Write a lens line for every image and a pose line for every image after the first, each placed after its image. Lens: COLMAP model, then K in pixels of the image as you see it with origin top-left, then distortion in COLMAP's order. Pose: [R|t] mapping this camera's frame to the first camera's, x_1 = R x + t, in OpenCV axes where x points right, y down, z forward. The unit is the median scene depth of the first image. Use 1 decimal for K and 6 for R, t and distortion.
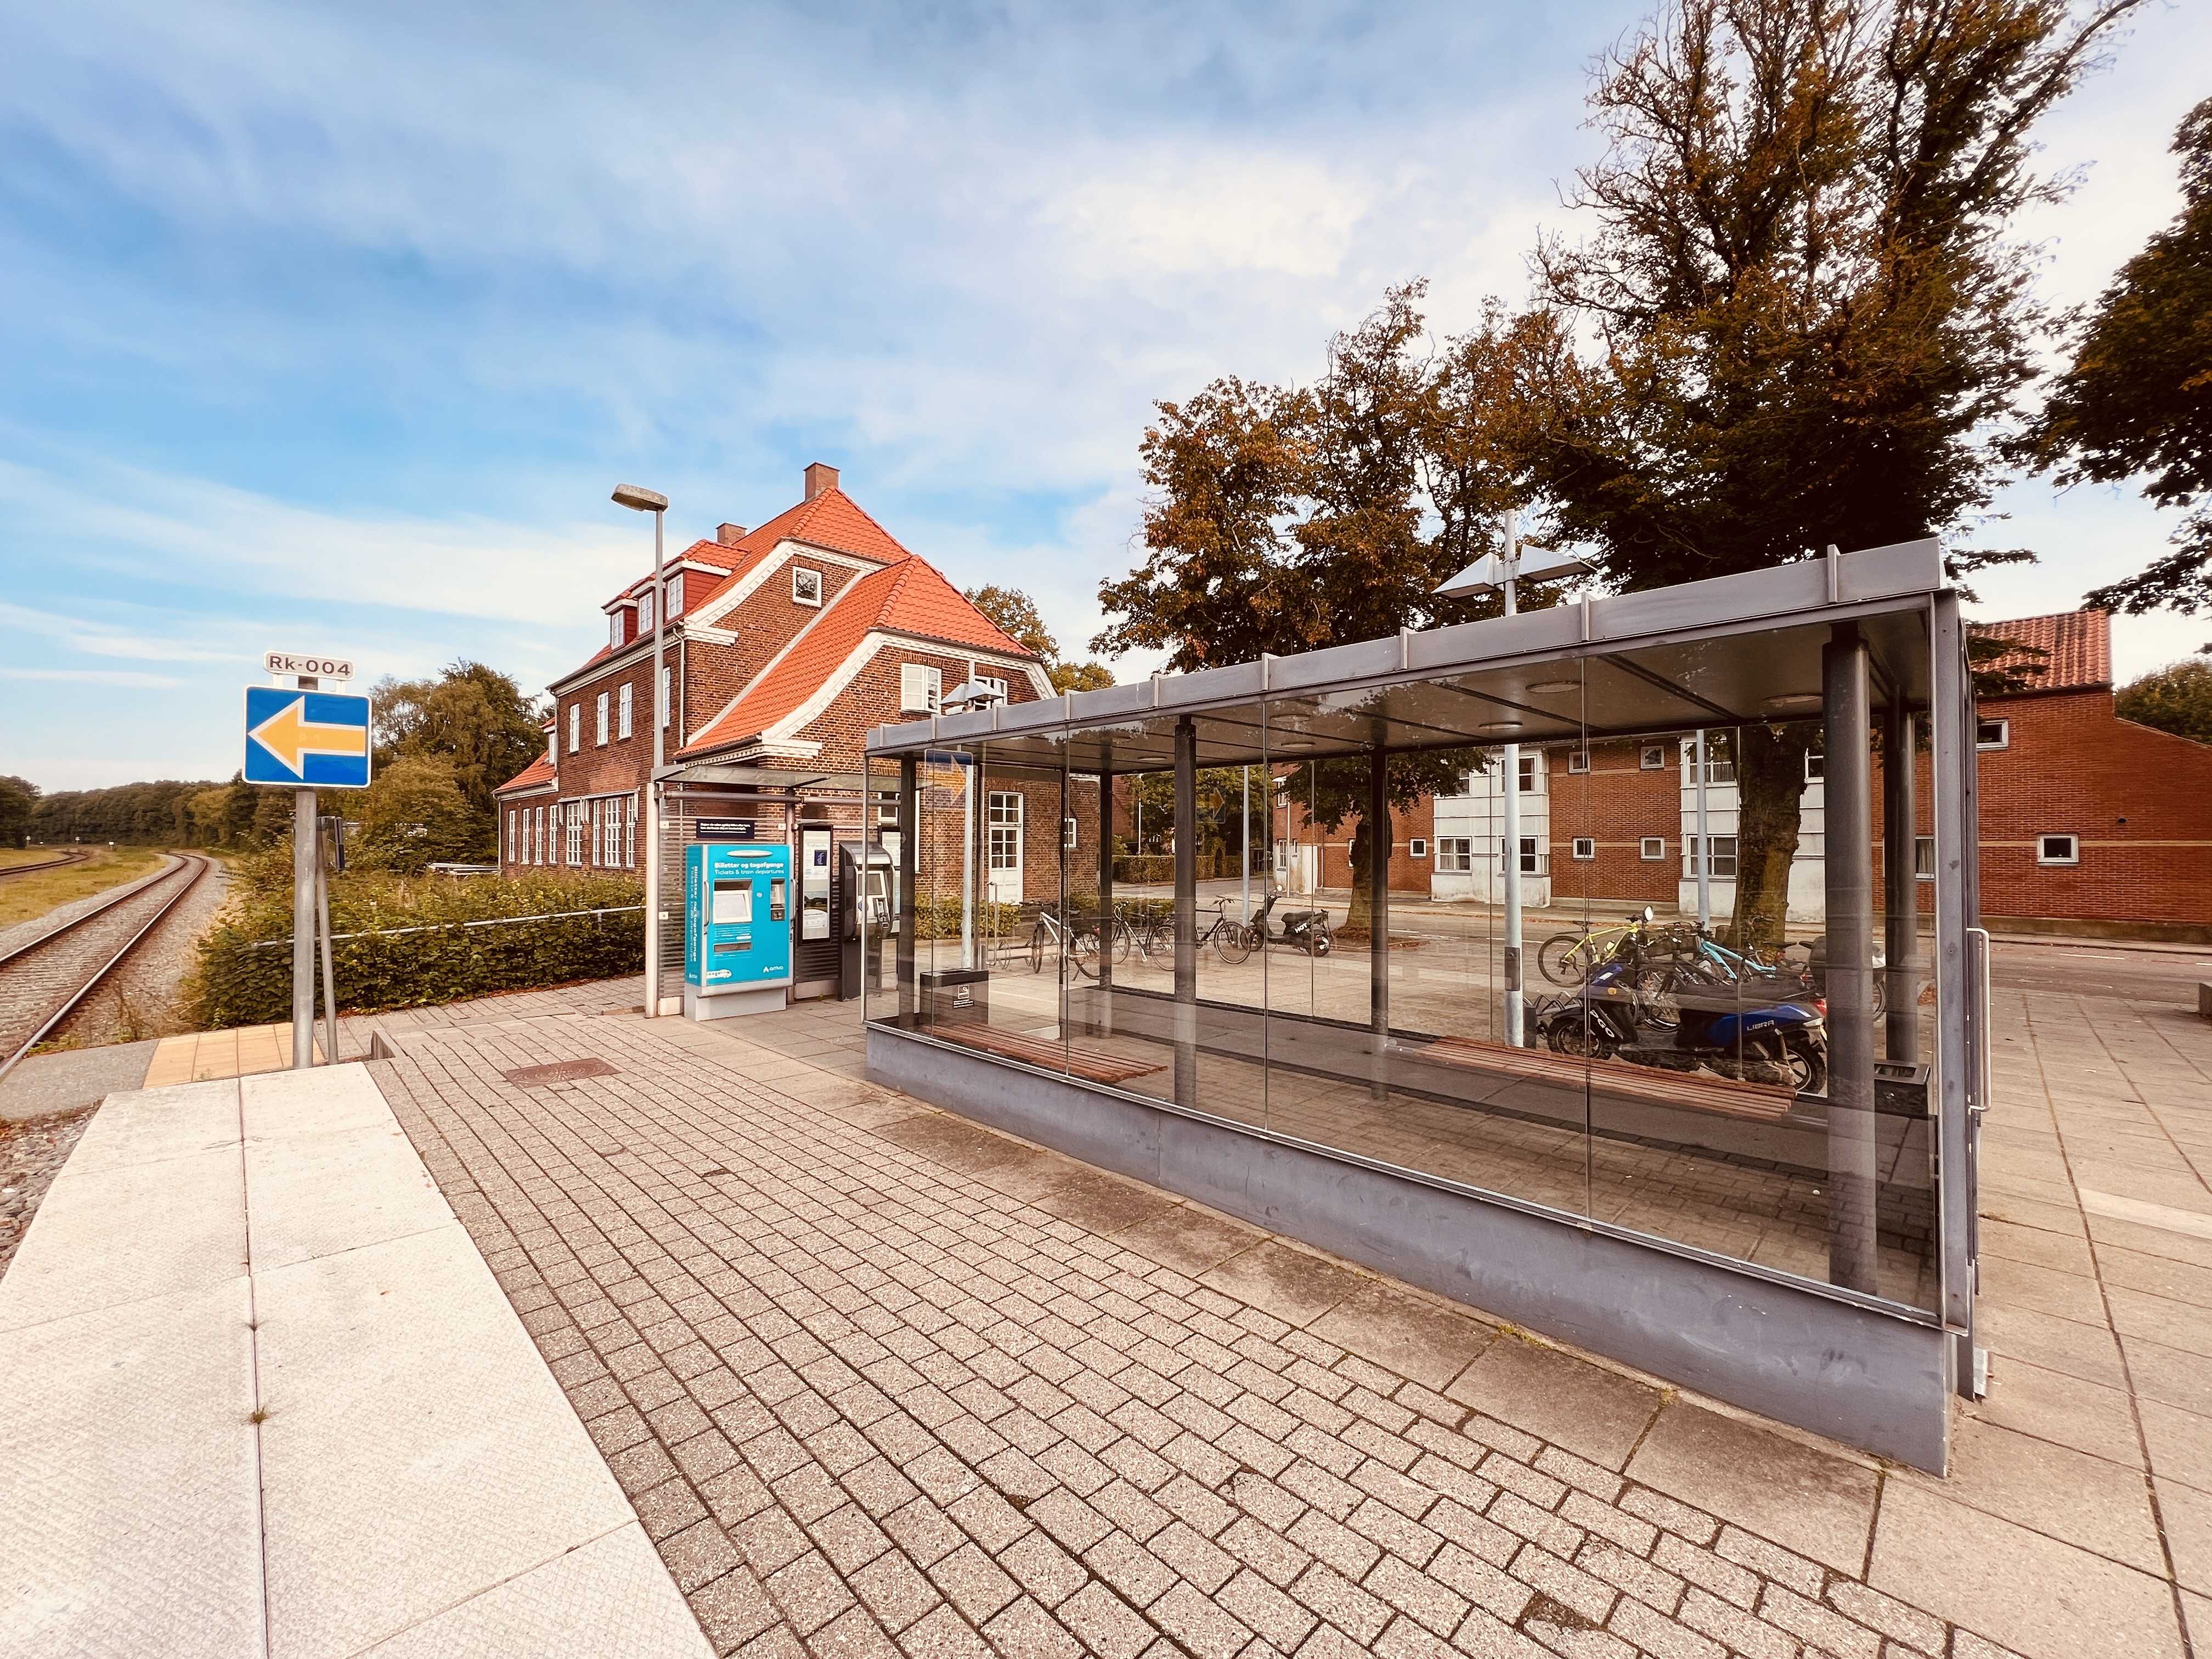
lens RADIAL K [[890.3, 0, 1109.6], [0, 890.3, 832.8], [0, 0, 1]] dist [-0.001515, 0.000229]
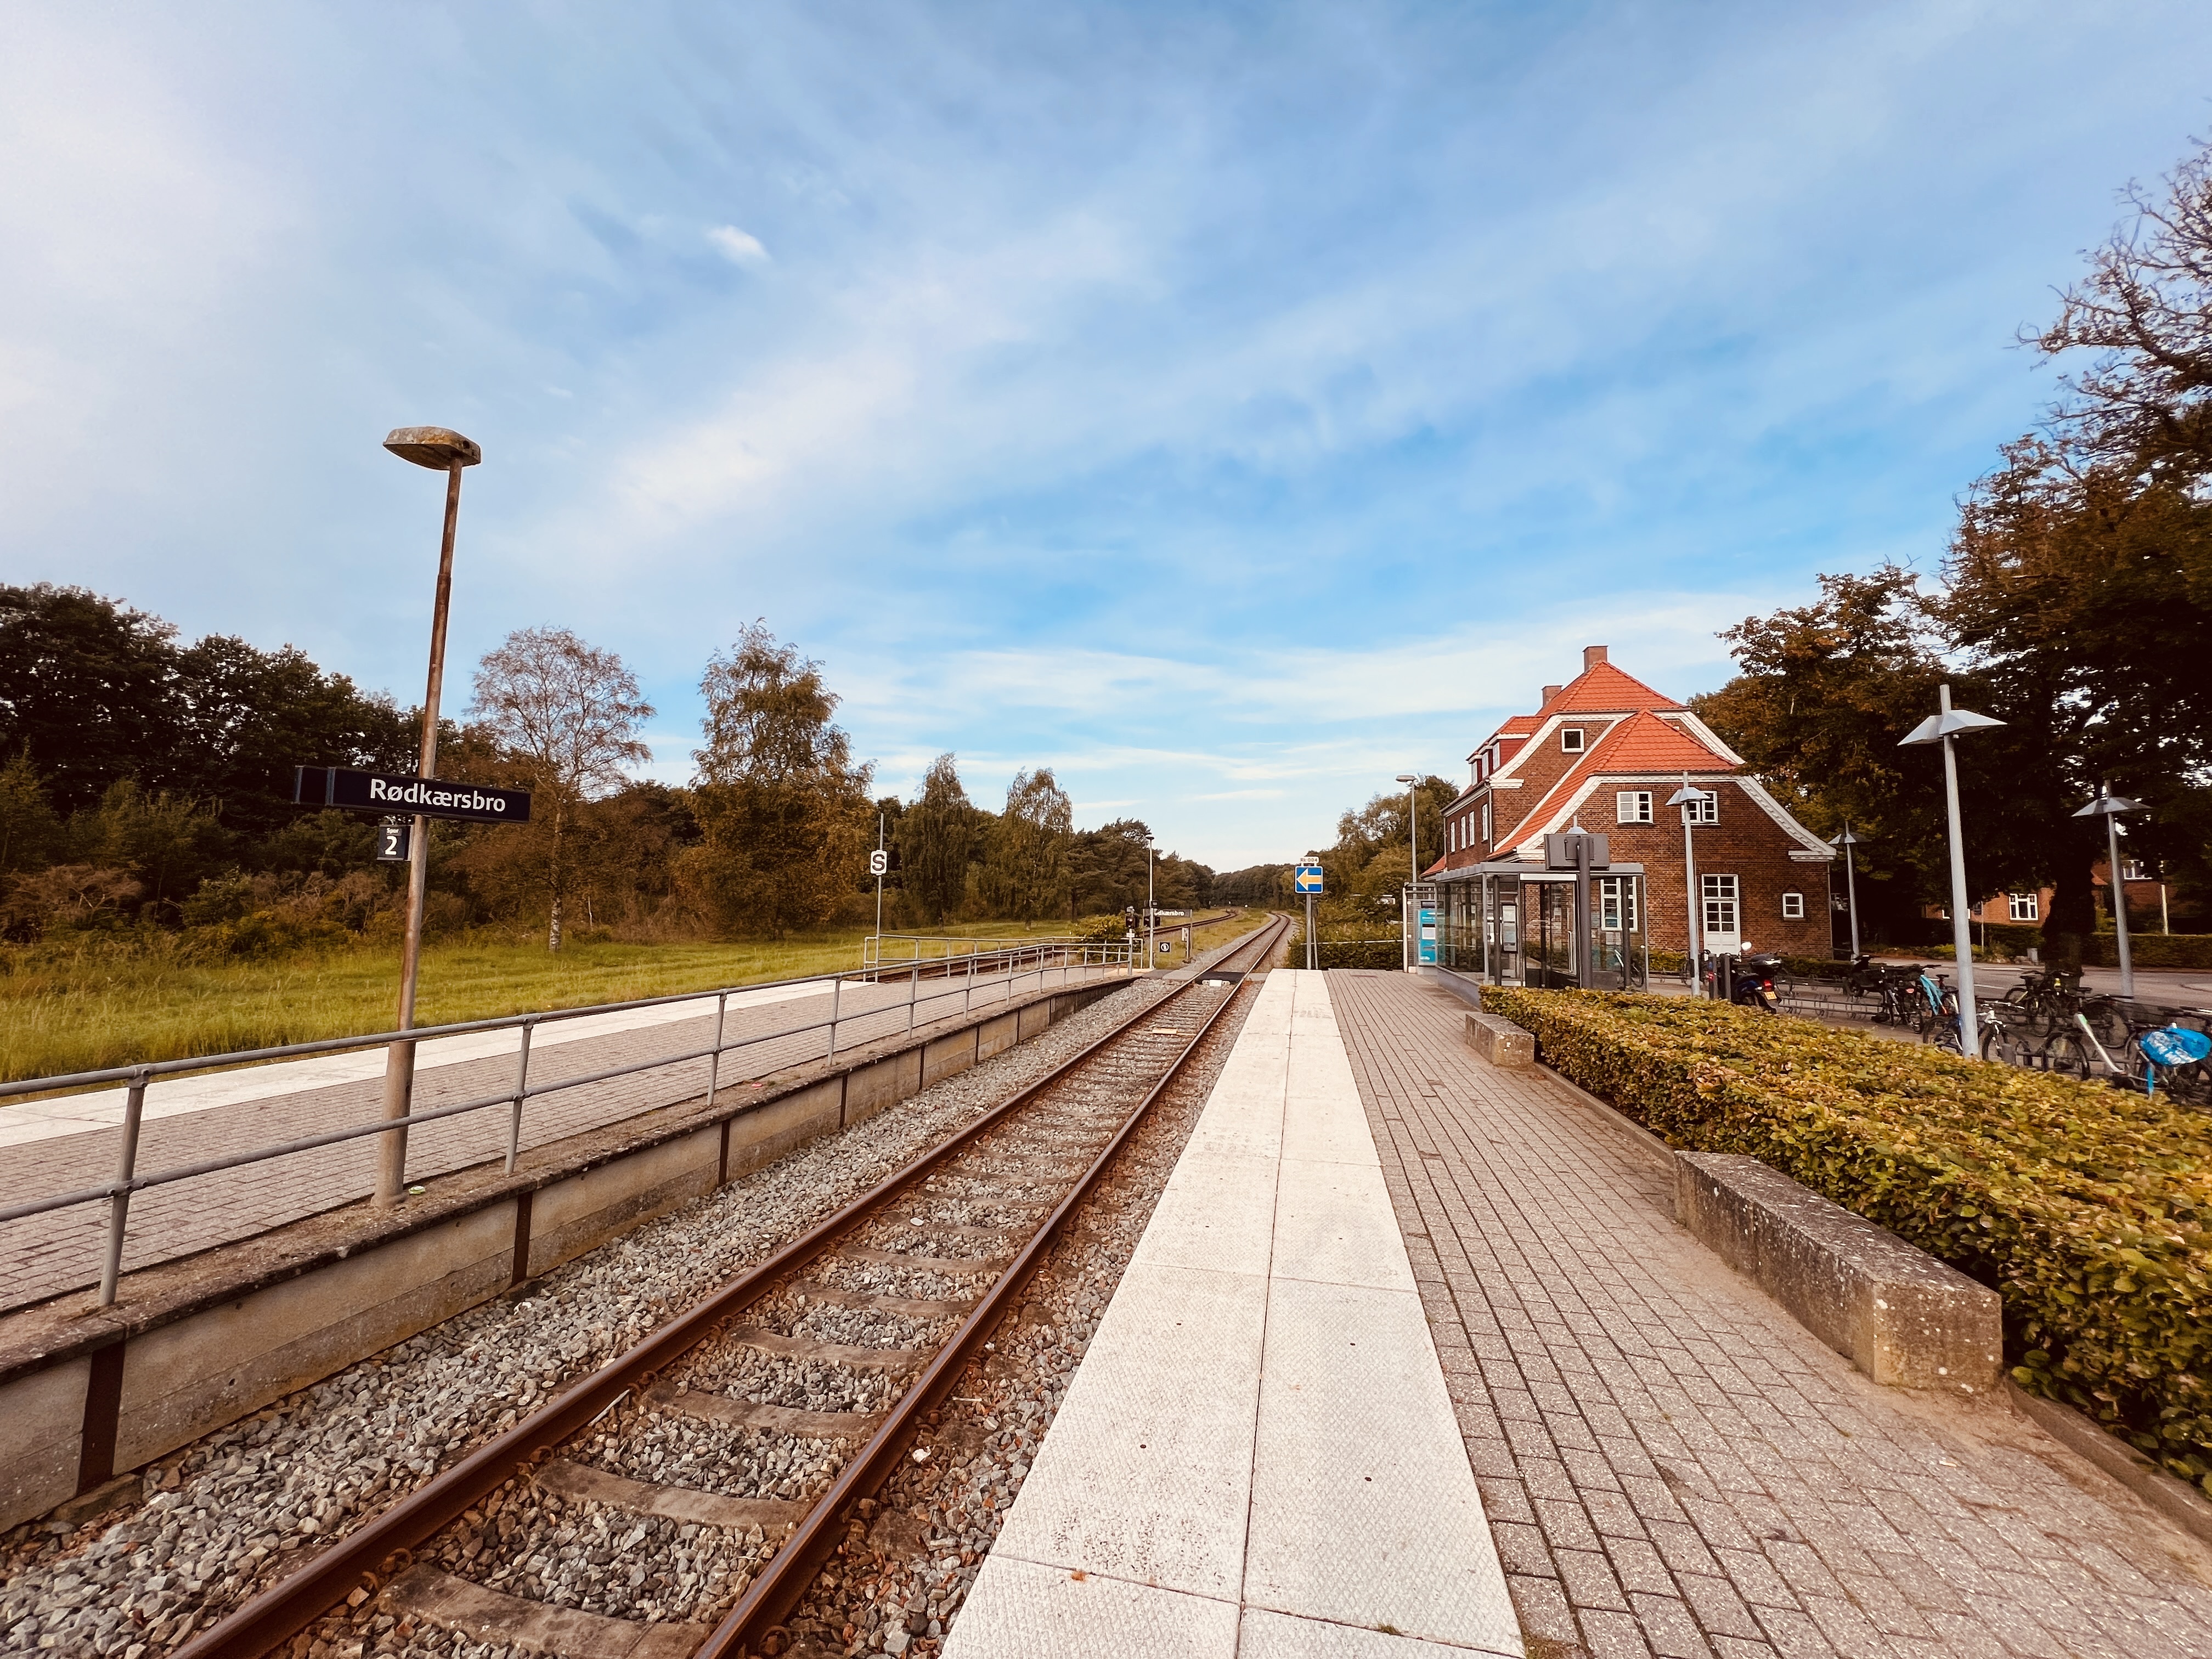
lens RADIAL K [[890.3, 0, 1103.0], [0, 890.3, 834.3], [0, 0, 1]] dist [-0.001515, 0.000229]
pose [[0.541152, -0.059279, -0.838833, 0.593458], [-0.001764, 0.997430, -0.071625, -0.010050], [0.840923, 0.040239, 0.539656, -0.583517]]
